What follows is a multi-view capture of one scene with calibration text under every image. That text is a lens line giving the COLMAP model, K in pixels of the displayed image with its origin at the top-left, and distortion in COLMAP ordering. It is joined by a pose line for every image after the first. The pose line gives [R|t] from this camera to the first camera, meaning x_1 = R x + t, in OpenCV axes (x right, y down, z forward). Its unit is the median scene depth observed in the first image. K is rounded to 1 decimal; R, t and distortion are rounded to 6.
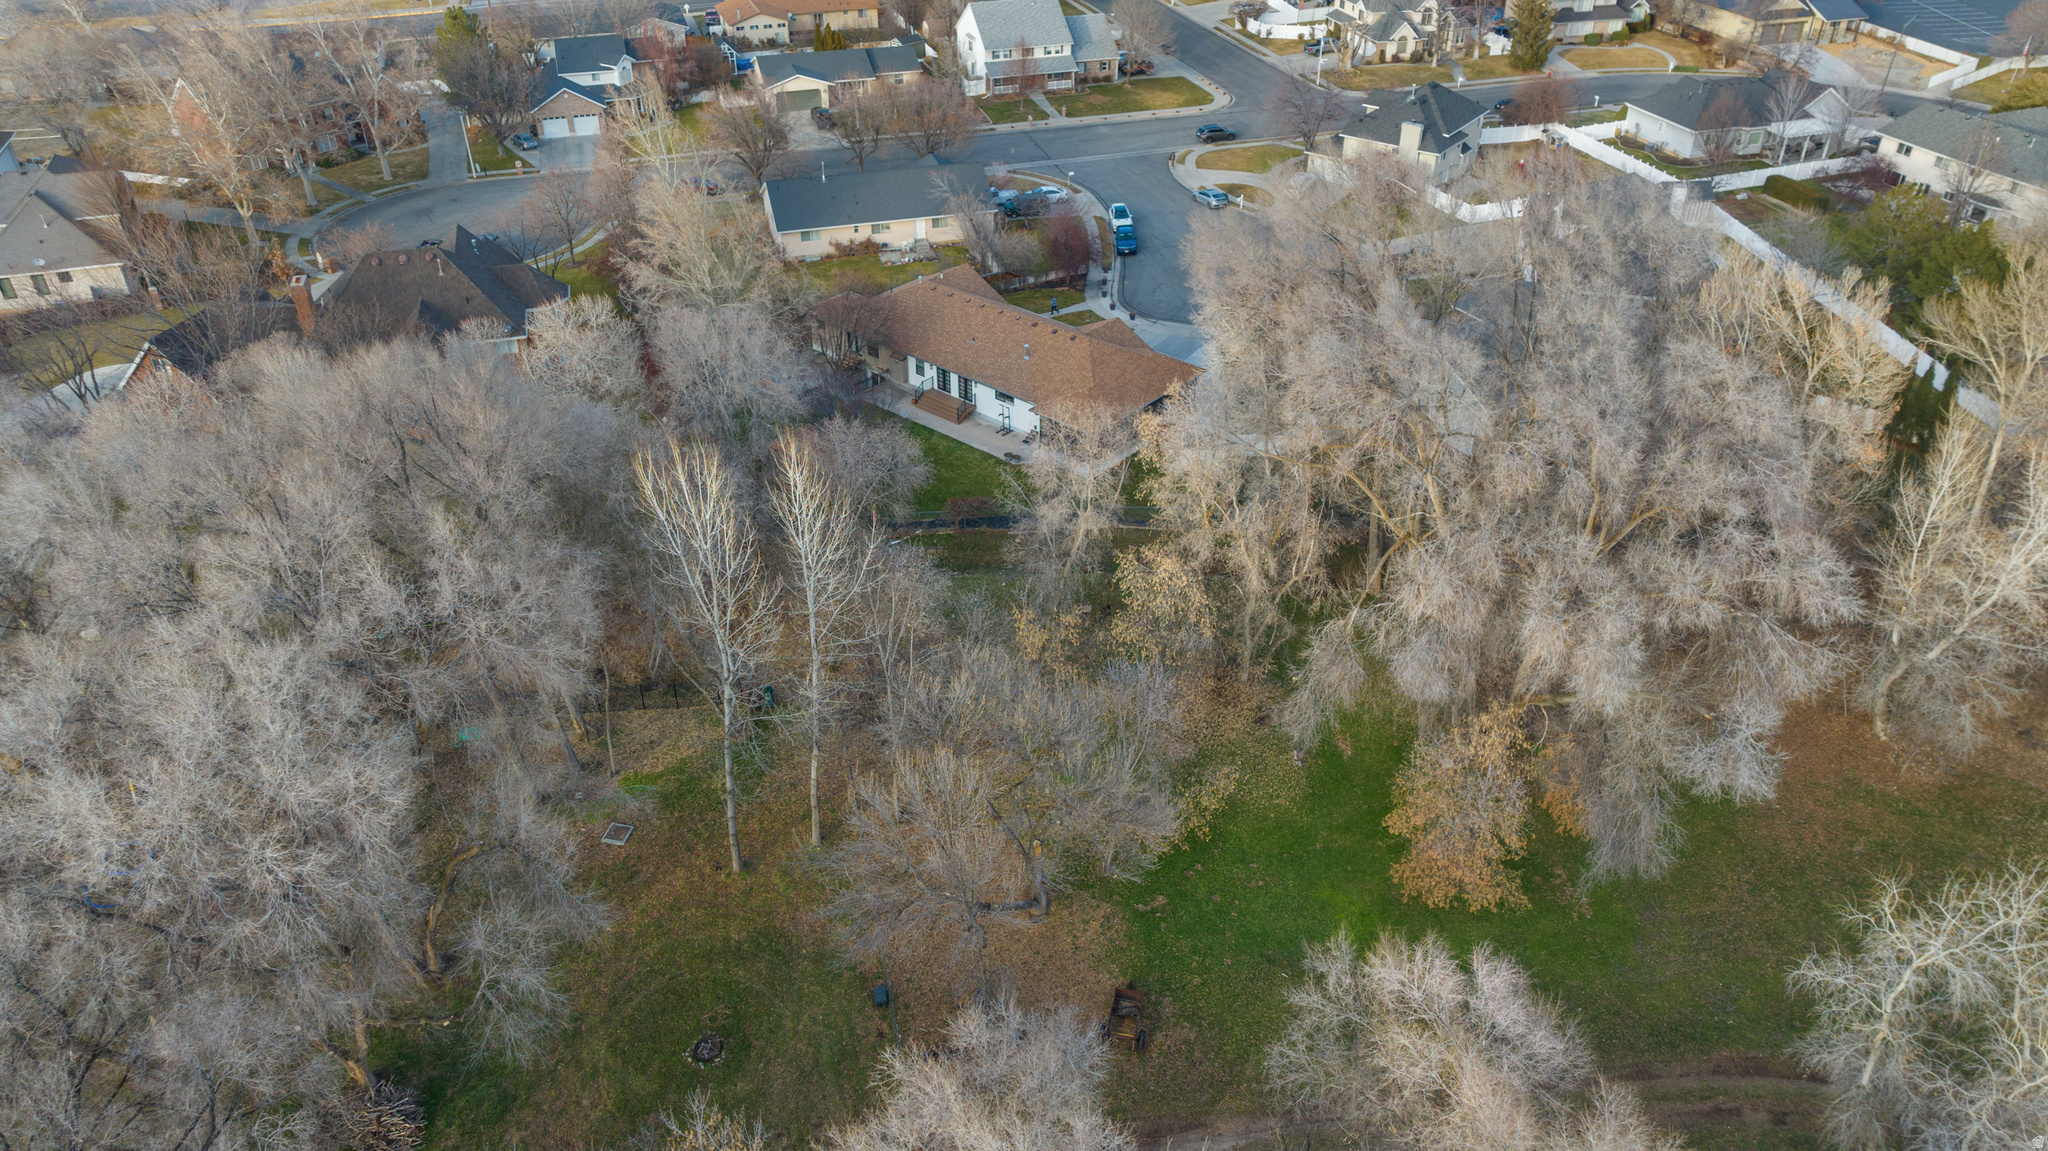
lens RADIAL K [[1462.2, 0, 1031.0], [0, 1462.2, 578.2], [0, 0, 1]] dist [-0.018491, 0.007400]
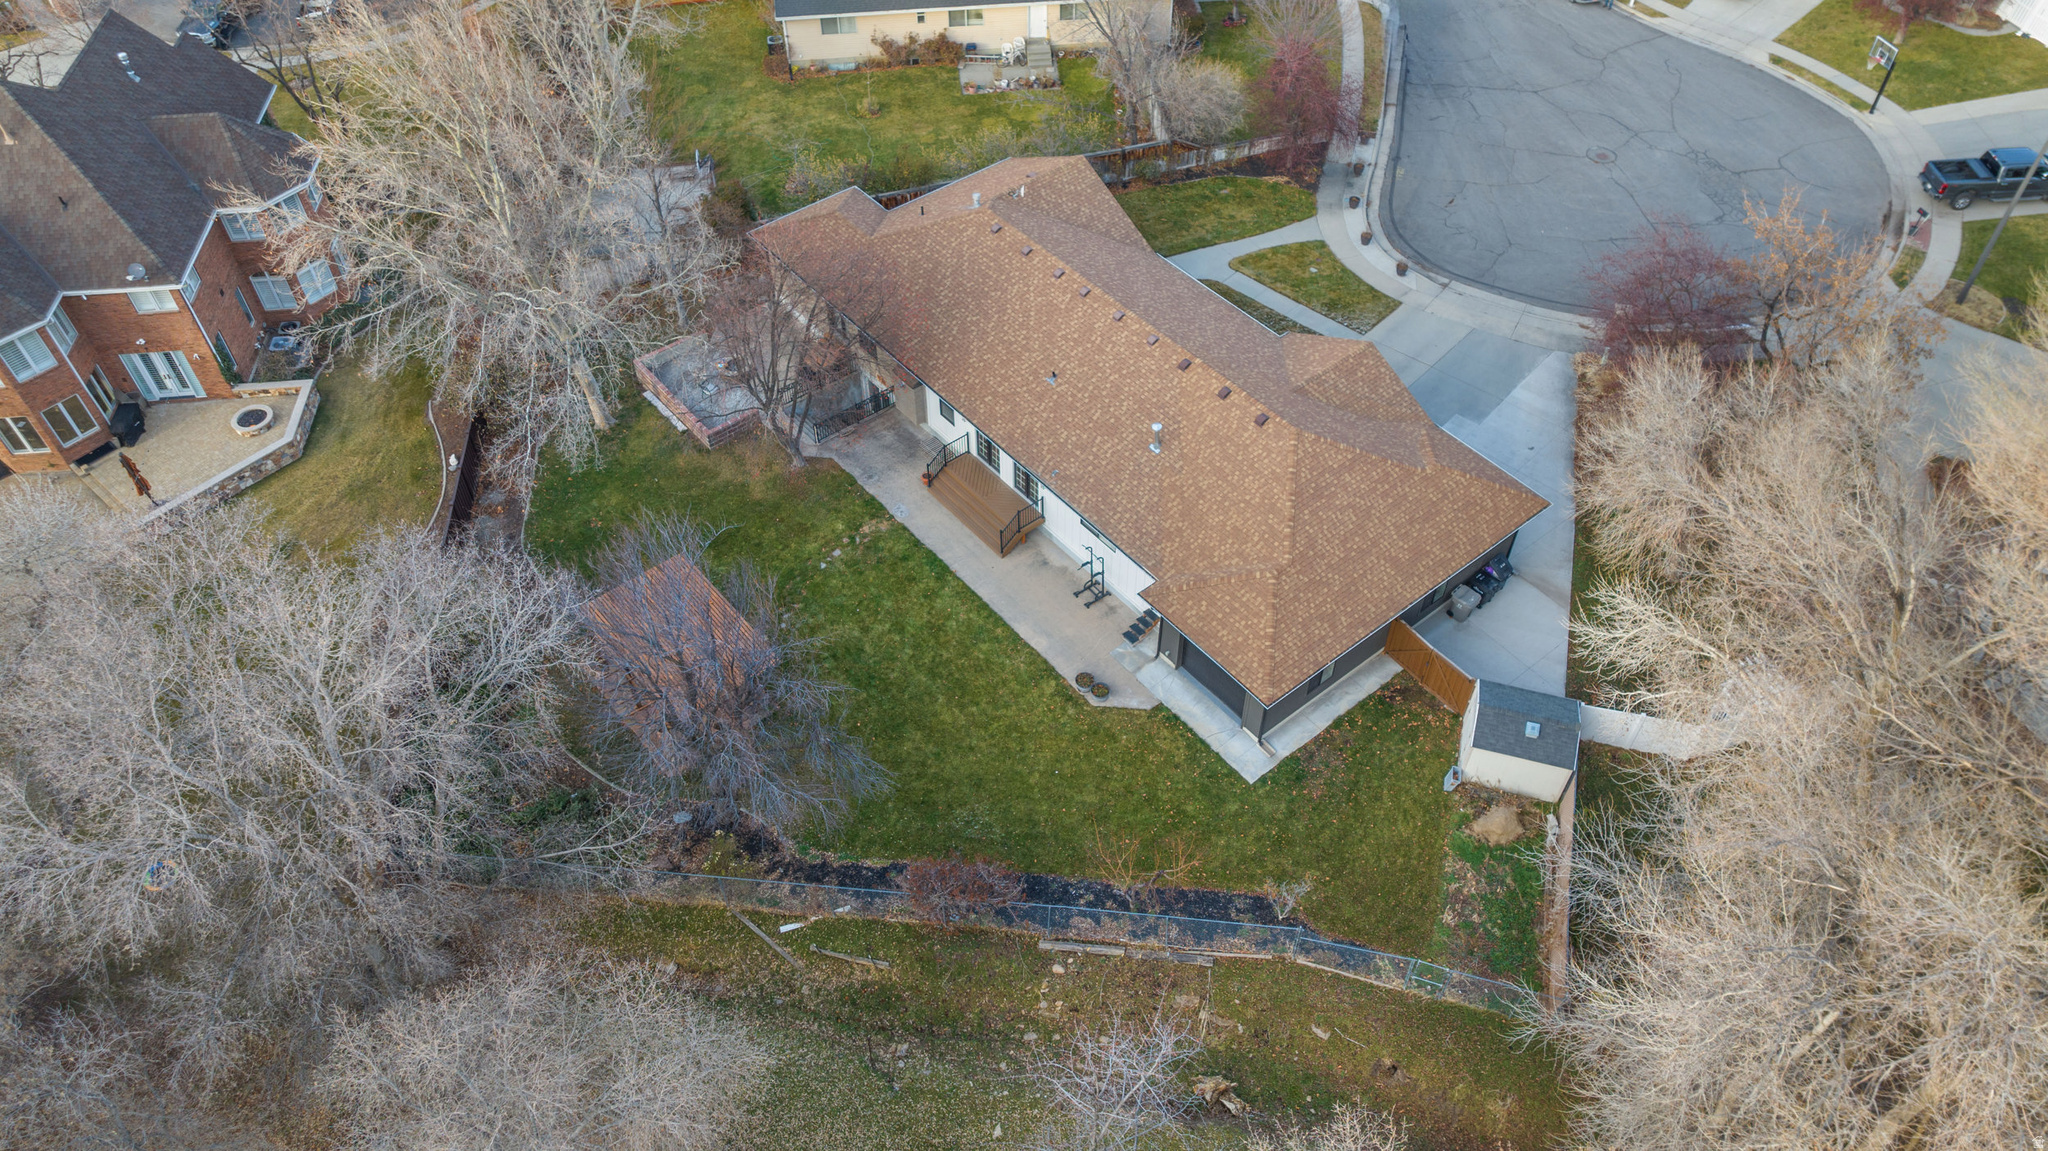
lens RADIAL K [[1462.2, 0, 1023.0], [0, 1462.2, 566.3], [0, 0, 1]] dist [-0.018491, 0.007400]
pose [[0.984290, 0.122586, -0.127063, 0.015564], [-0.088981, 0.966014, 0.242690, -0.183563], [0.152495, -0.227572, 0.961747, 0.444294]]
